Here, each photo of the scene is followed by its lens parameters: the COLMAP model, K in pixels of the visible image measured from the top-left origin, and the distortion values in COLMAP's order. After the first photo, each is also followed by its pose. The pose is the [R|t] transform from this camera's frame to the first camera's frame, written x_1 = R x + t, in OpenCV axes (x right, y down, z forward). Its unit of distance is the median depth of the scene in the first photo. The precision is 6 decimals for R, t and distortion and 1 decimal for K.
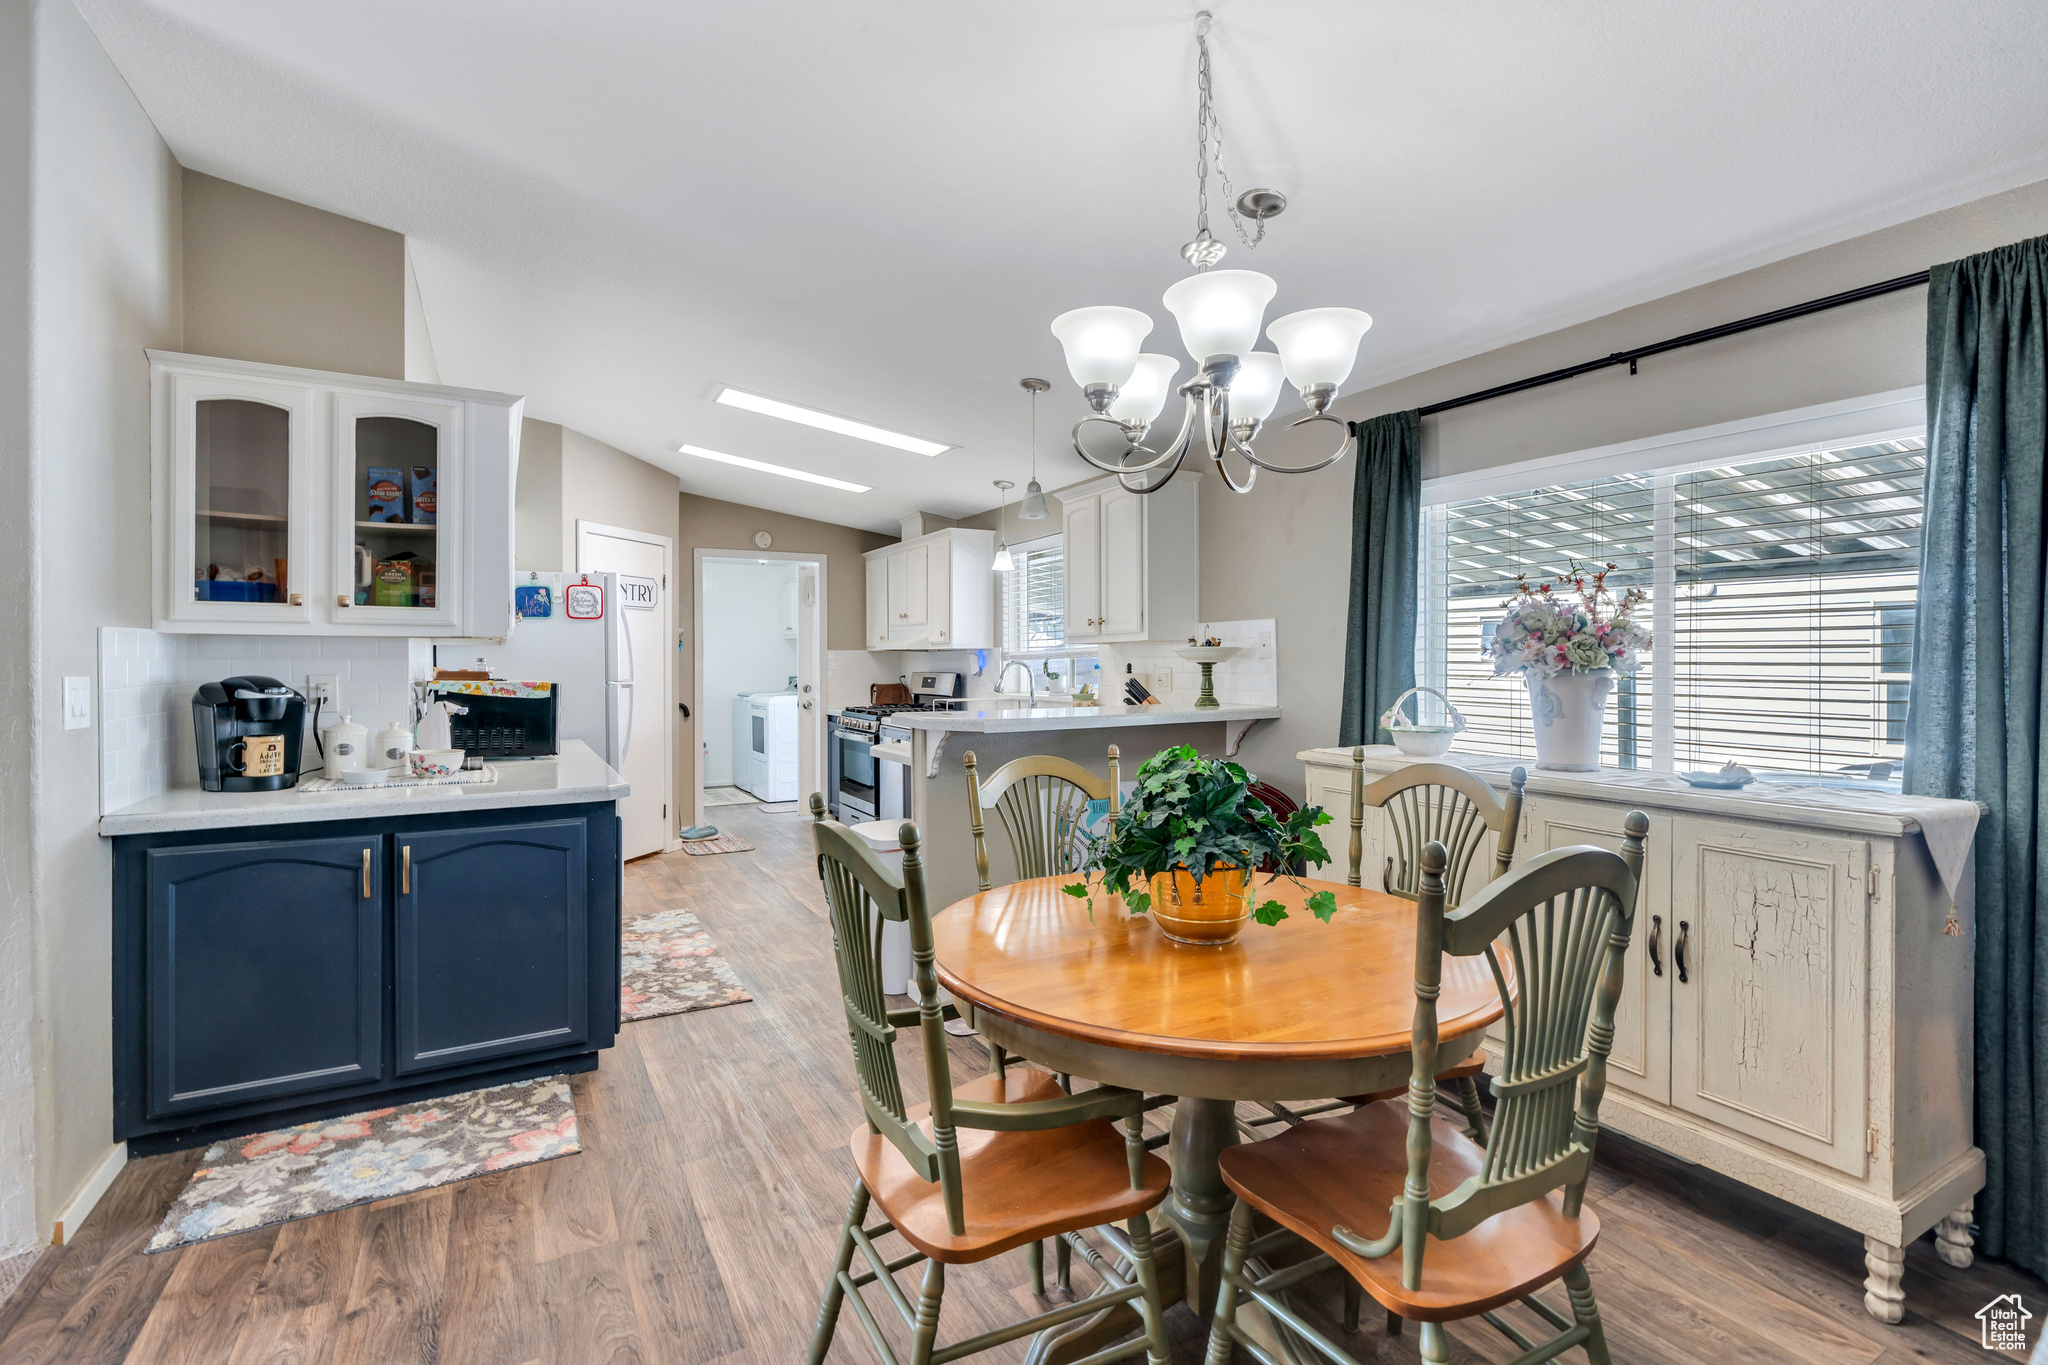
lens RADIAL K [[932.0, 0, 1036.7], [0, 932.0, 666.1], [0, 0, 1]] dist [-0.017722, 0.000427]
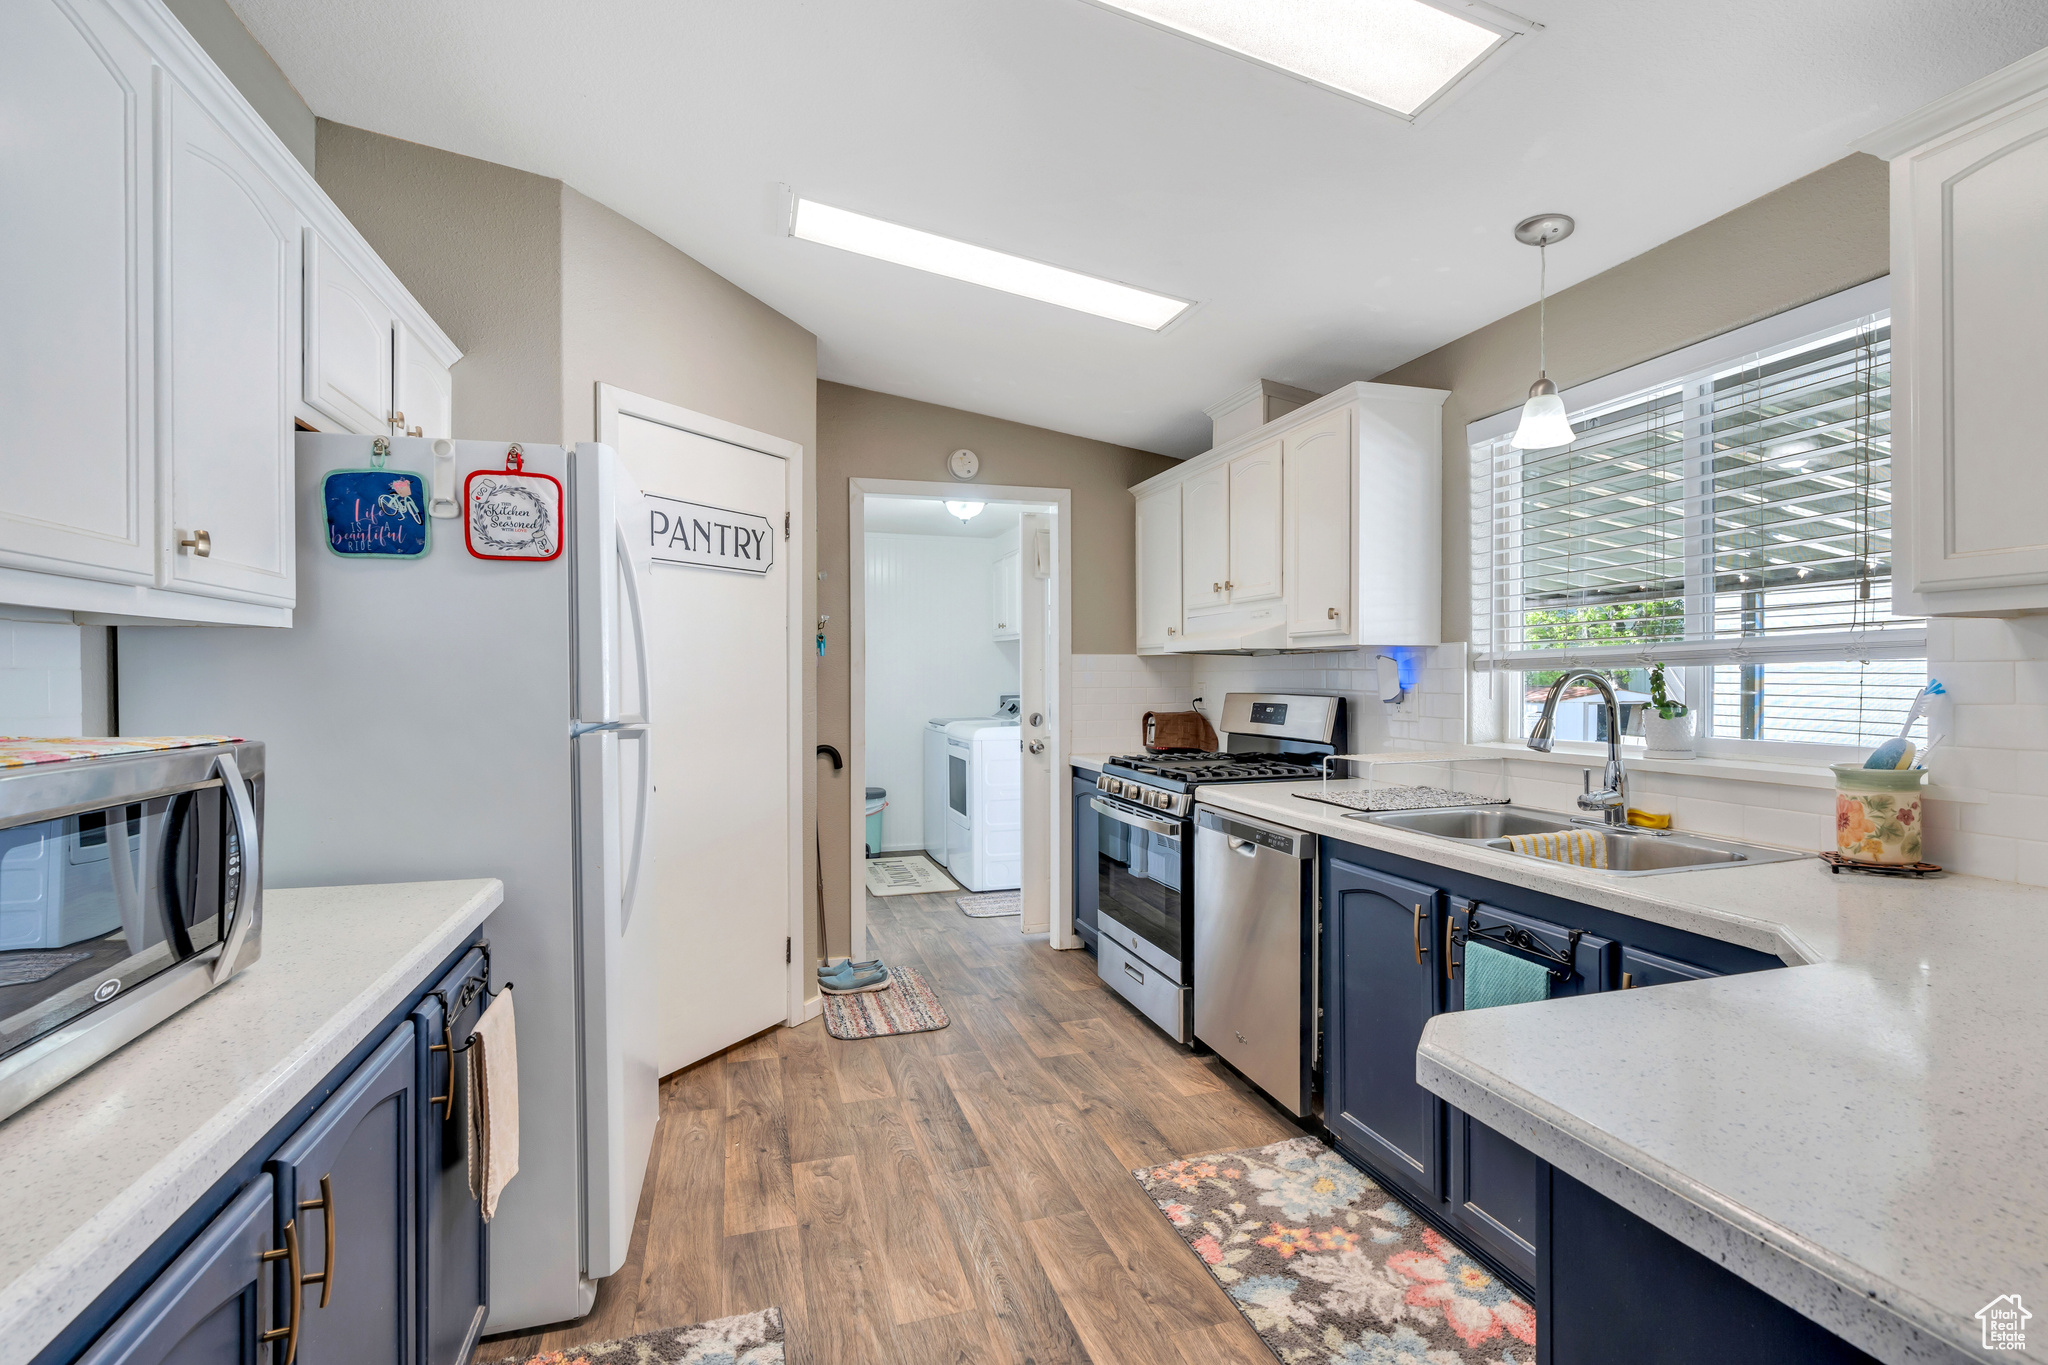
lens RADIAL K [[932.0, 0, 1029.6], [0, 932.0, 688.9], [0, 0, 1]] dist [-0.017722, 0.000427]
pose [[0.976330, 0.003561, -0.216256, -0.153117], [-0.001370, 0.999946, 0.010280, -0.001610], [0.216281, -0.009741, 0.976283, 0.524244]]
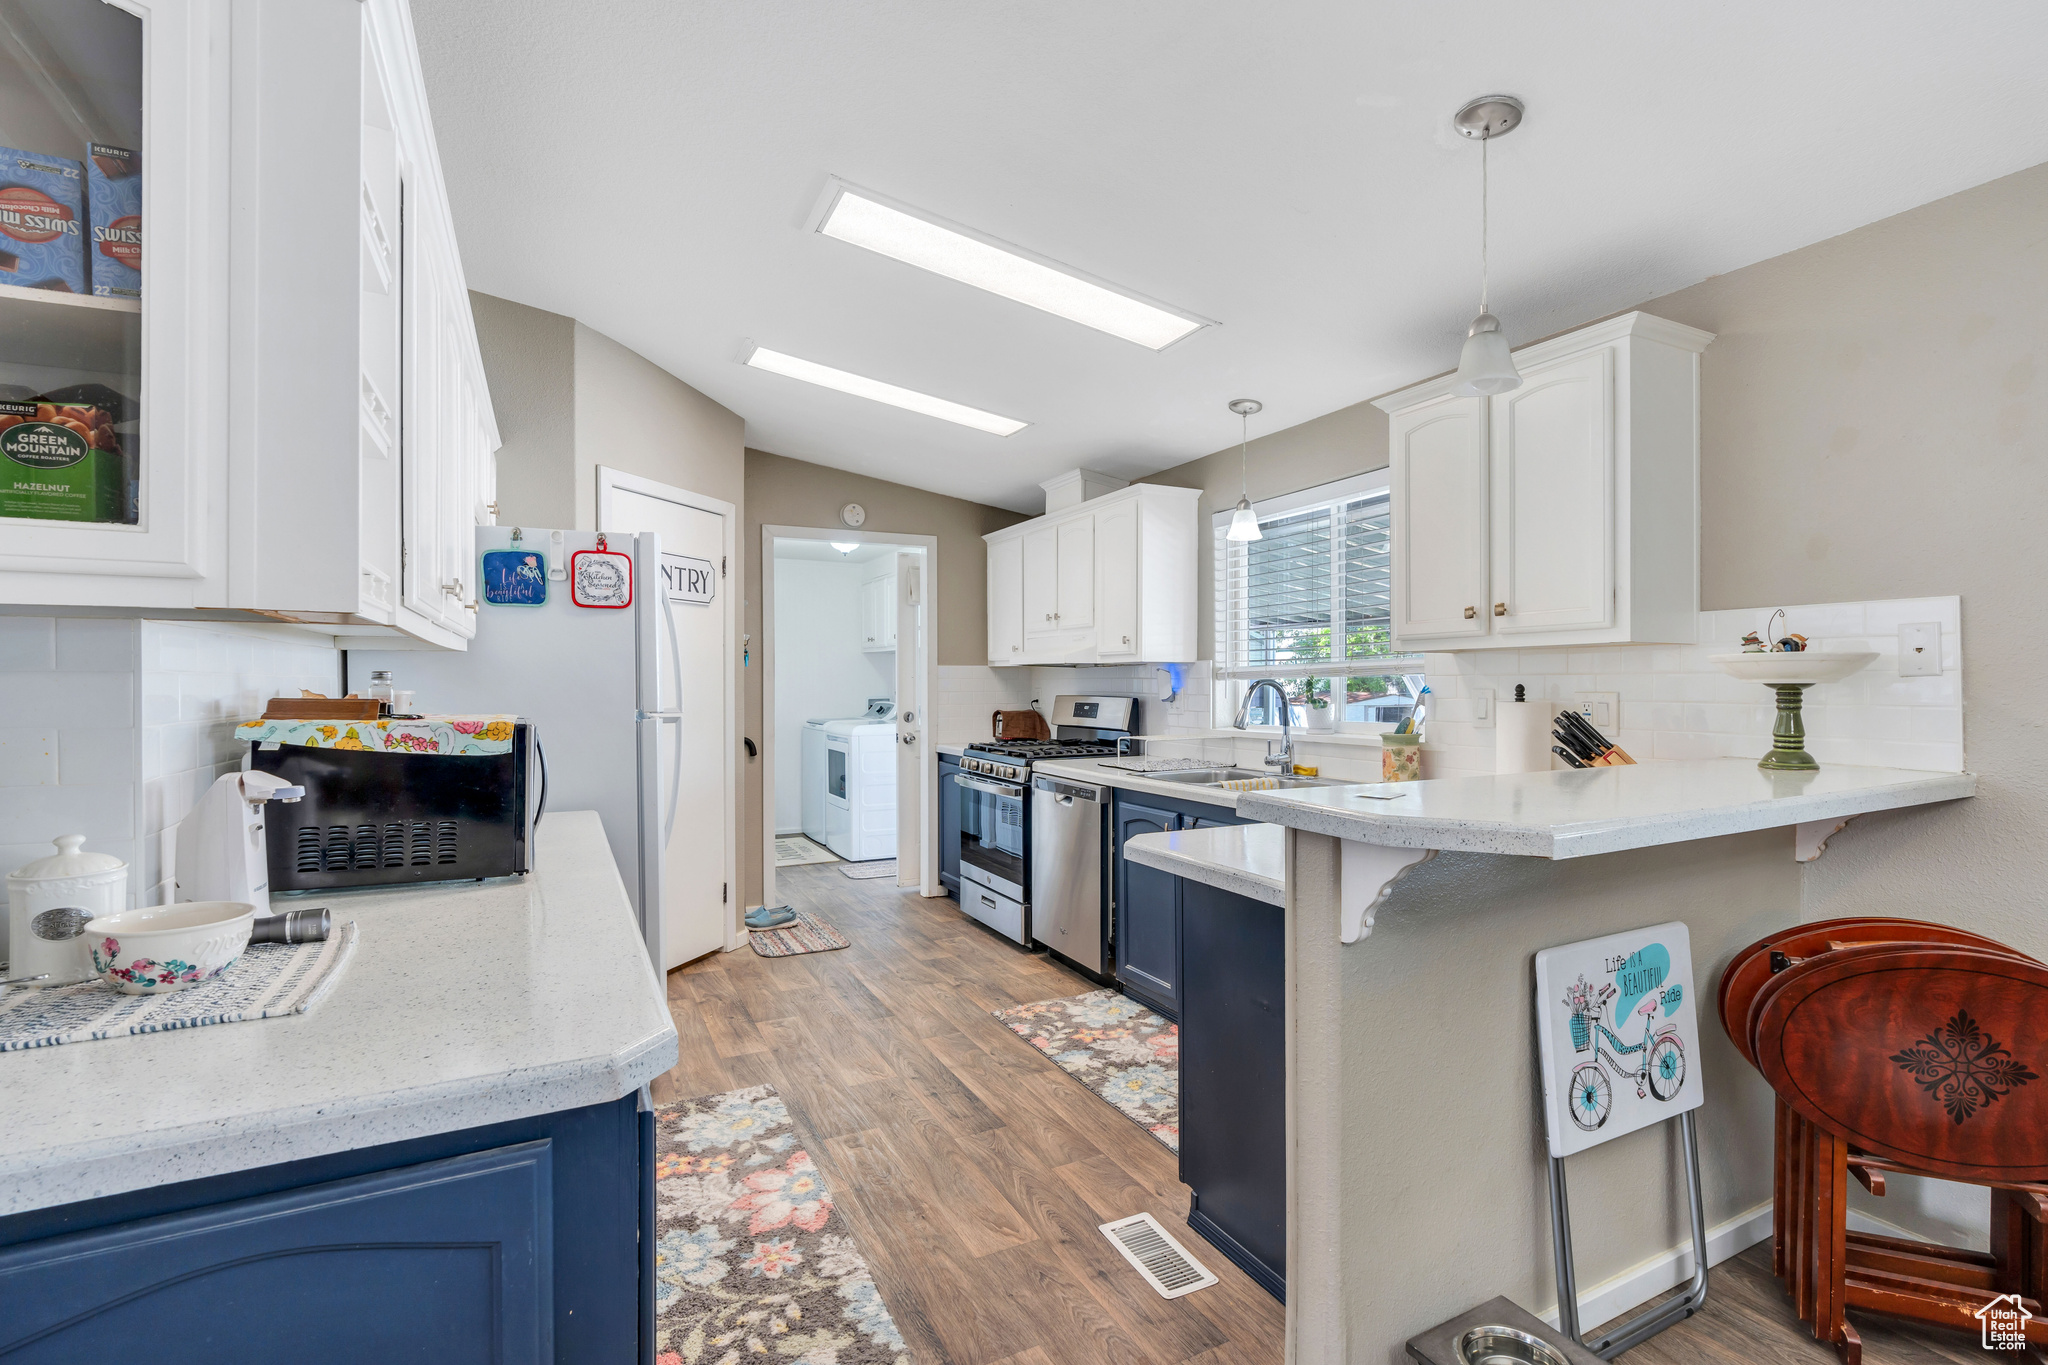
lens RADIAL K [[932.0, 0, 1029.0], [0, 932.0, 695.0], [0, 0, 1]] dist [-0.017722, 0.000427]
pose [[0.998751, 0.003080, -0.049864, -0.141702], [-0.002592, 0.999948, 0.009858, -0.001094], [0.049892, -0.009716, 0.998707, 0.323505]]
